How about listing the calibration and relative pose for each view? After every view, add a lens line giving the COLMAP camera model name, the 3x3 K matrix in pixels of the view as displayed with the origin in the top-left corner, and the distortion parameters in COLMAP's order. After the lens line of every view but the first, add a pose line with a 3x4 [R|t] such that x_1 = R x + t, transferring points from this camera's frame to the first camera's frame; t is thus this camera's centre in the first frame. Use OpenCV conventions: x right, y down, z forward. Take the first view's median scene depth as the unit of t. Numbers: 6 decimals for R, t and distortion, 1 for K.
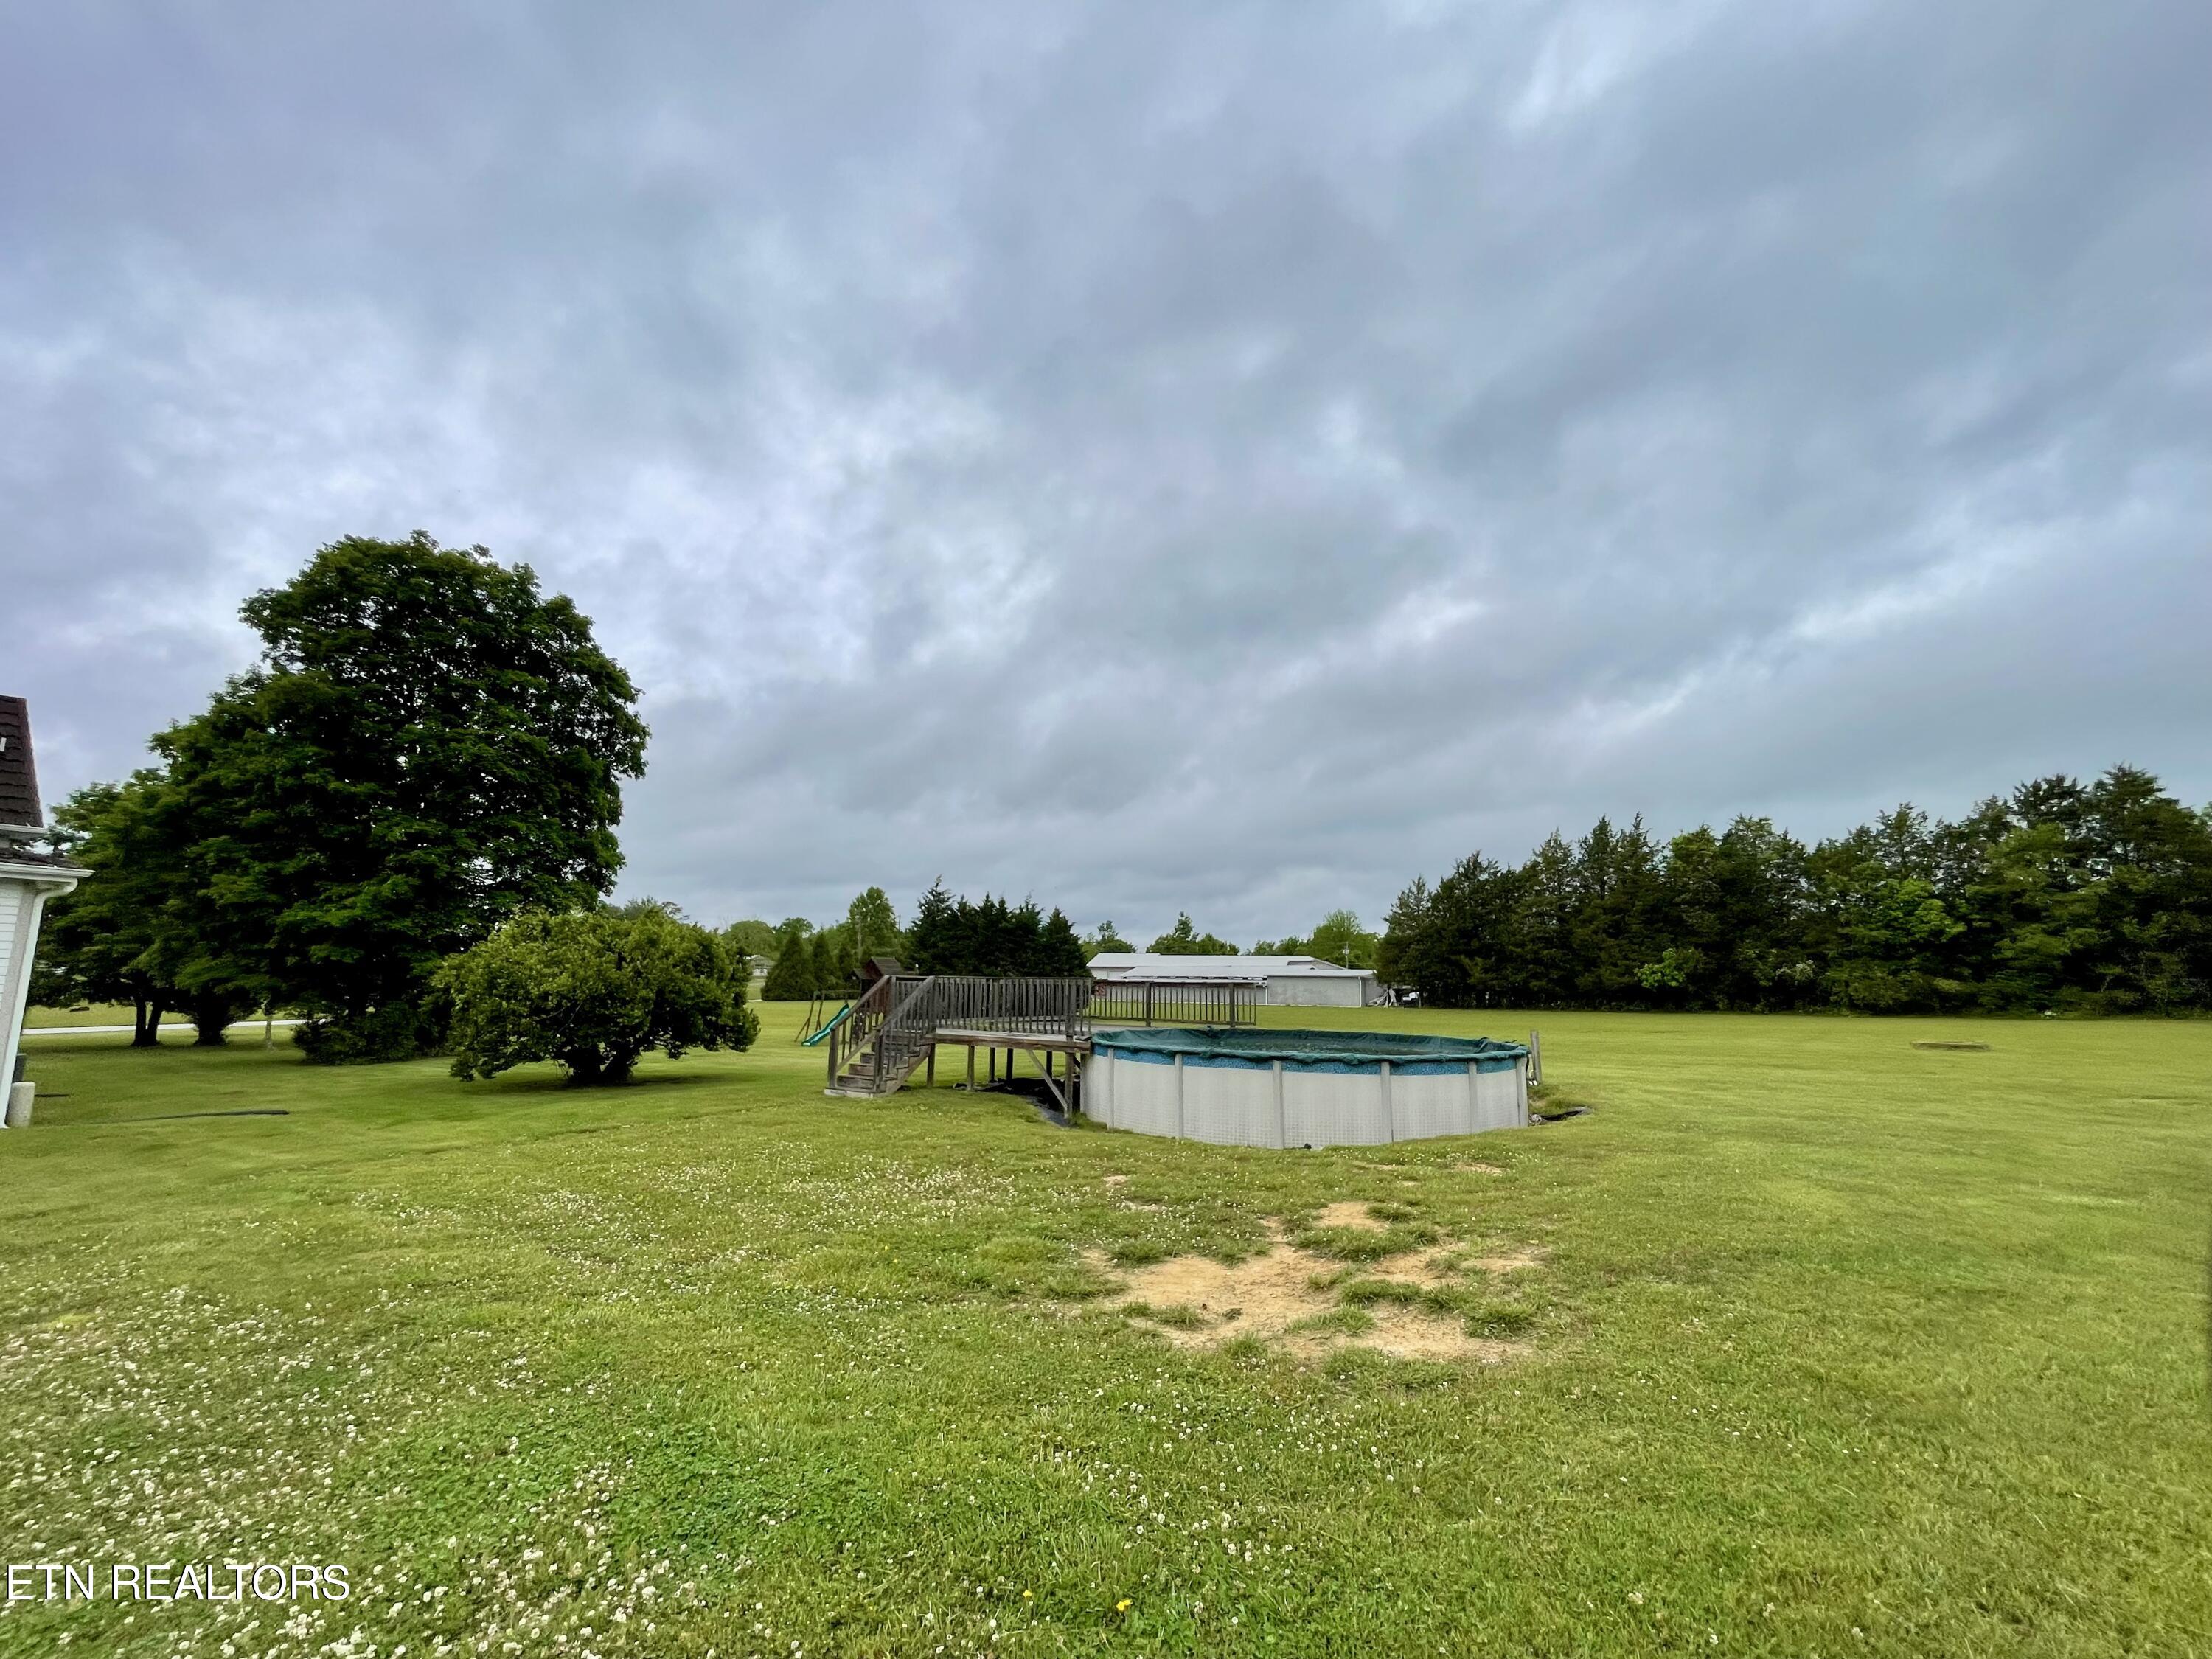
lens RADIAL K [[876.2, 0, 1106.0], [0, 876.2, 829.5], [0, 0, 1]] dist [-0.002545, -0.000252]
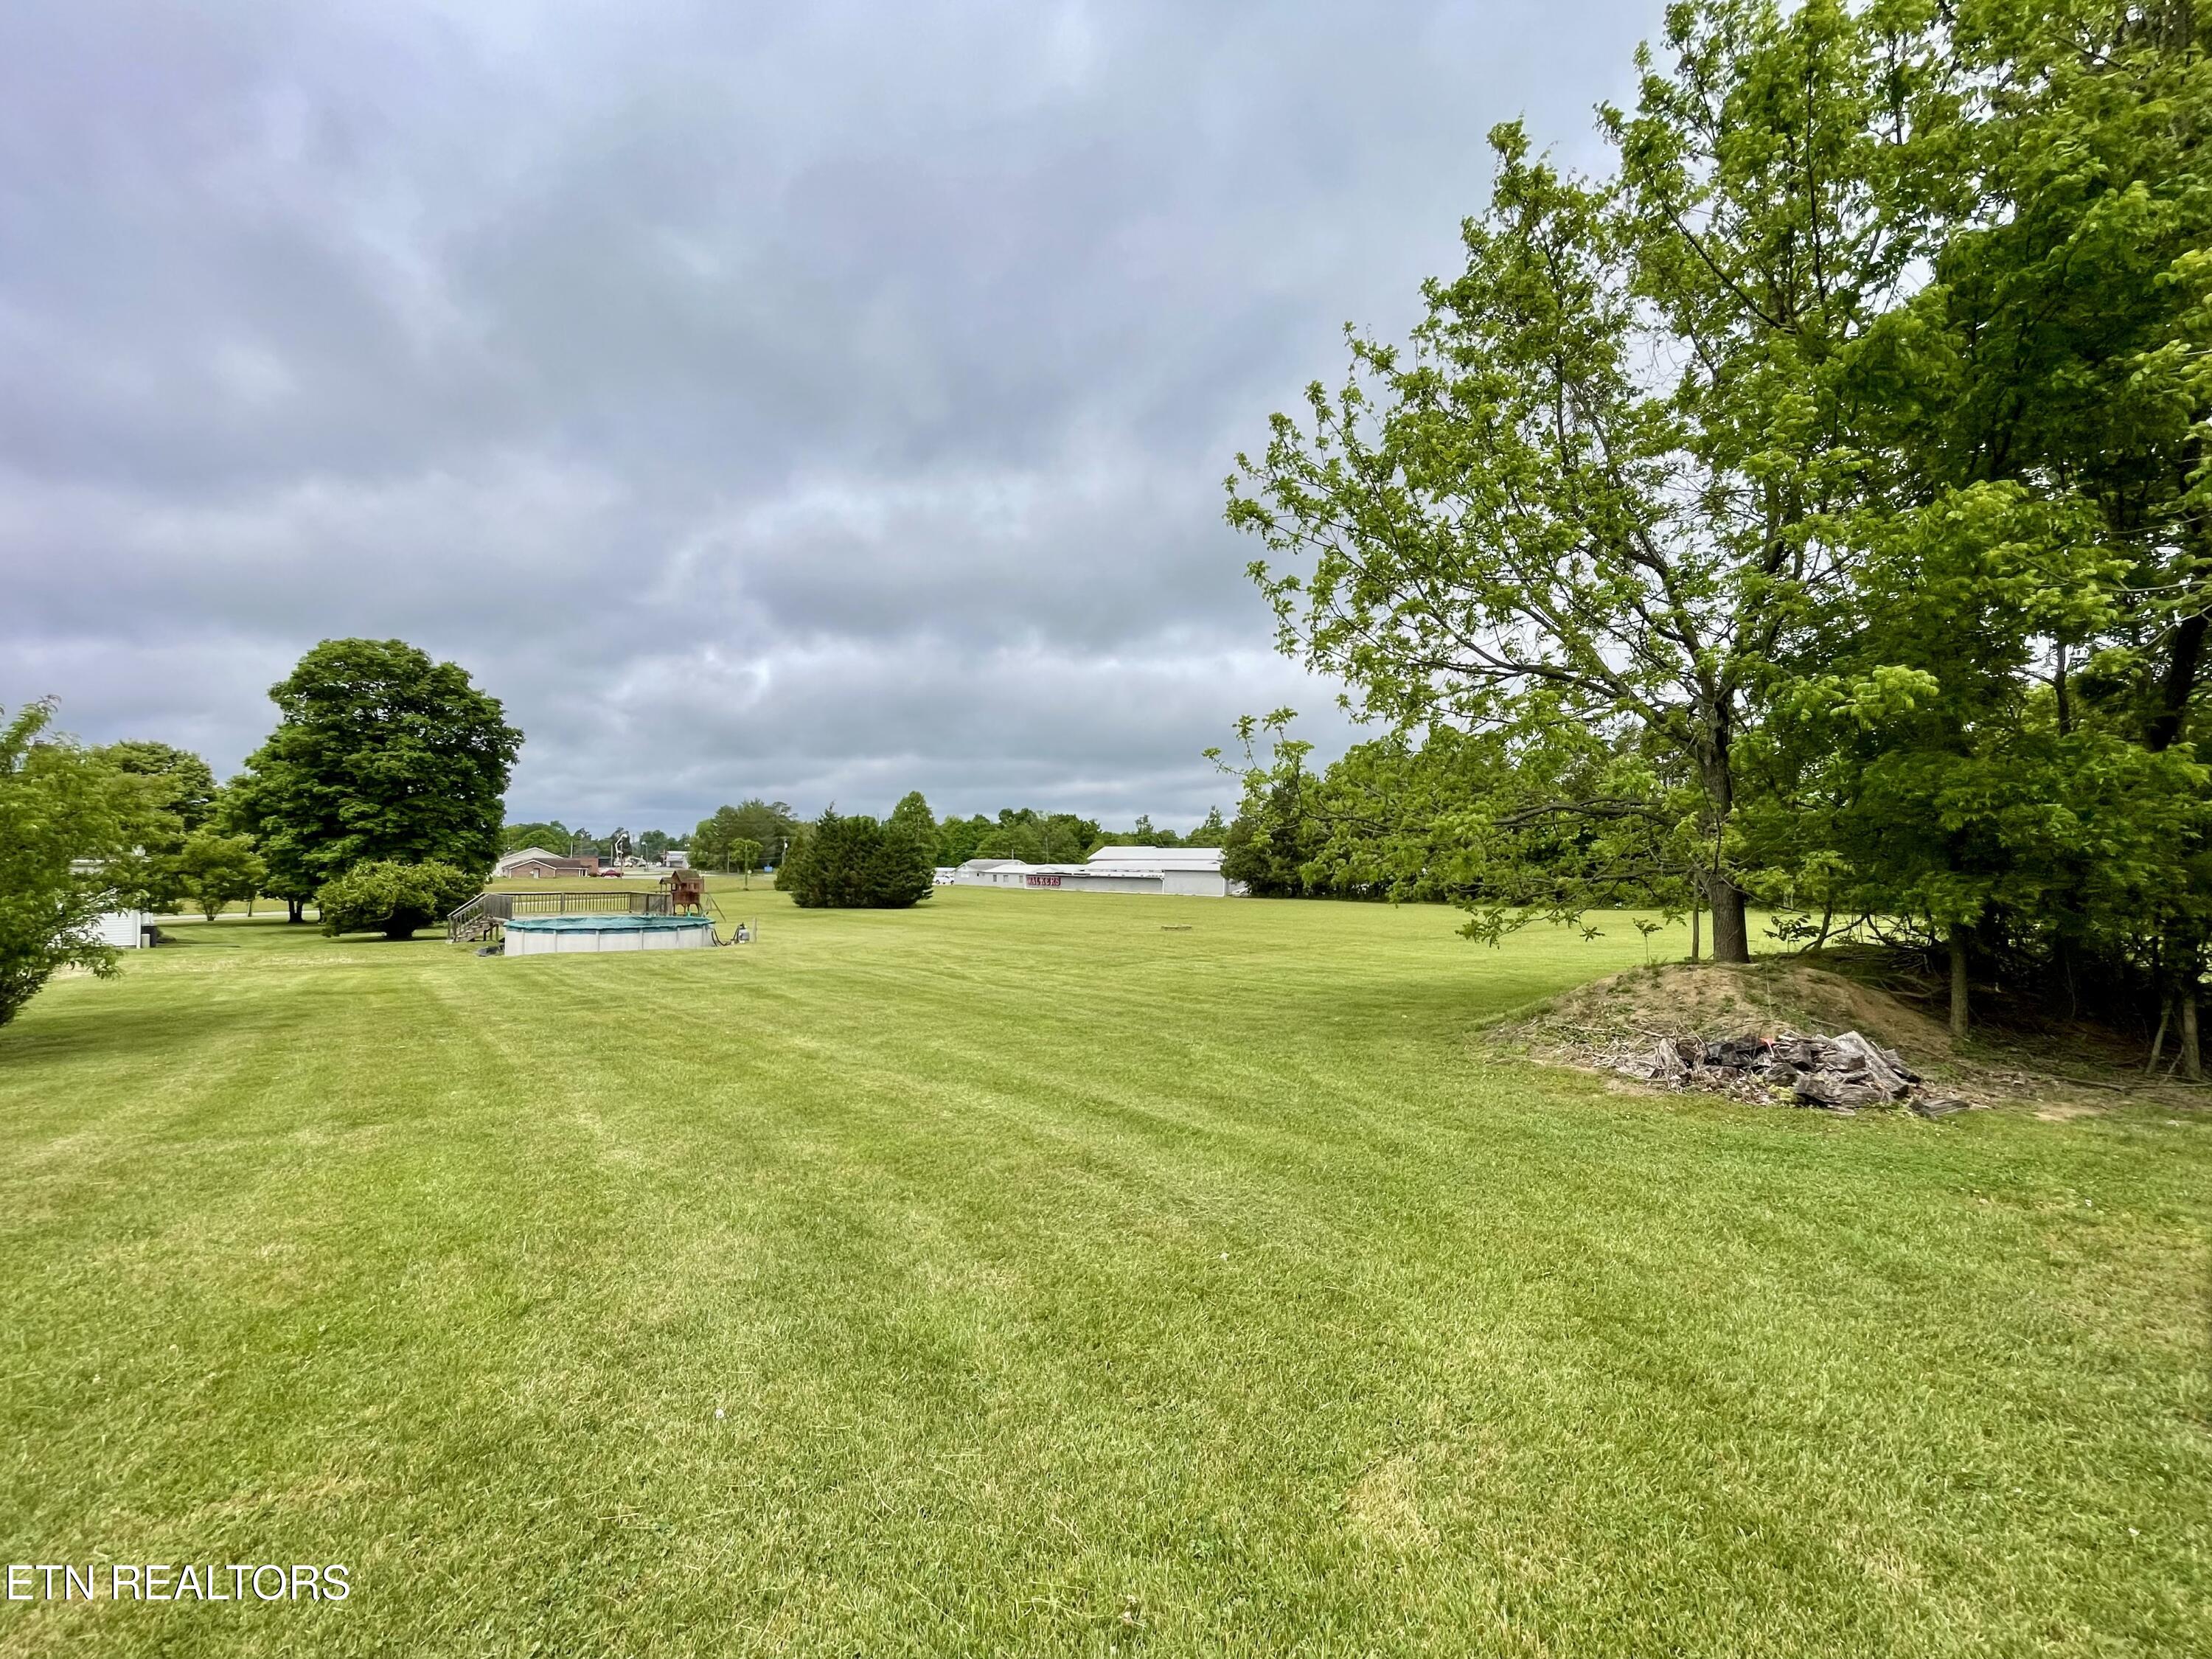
lens RADIAL K [[876.2, 0, 1106.0], [0, 876.2, 829.5], [0, 0, 1]] dist [-0.002545, -0.000252]
pose [[0.988898, -0.011536, -0.148145, 2.589944], [0.030394, 0.991607, 0.125668, -0.353090], [0.145452, -0.128776, 0.980949, -1.489268]]
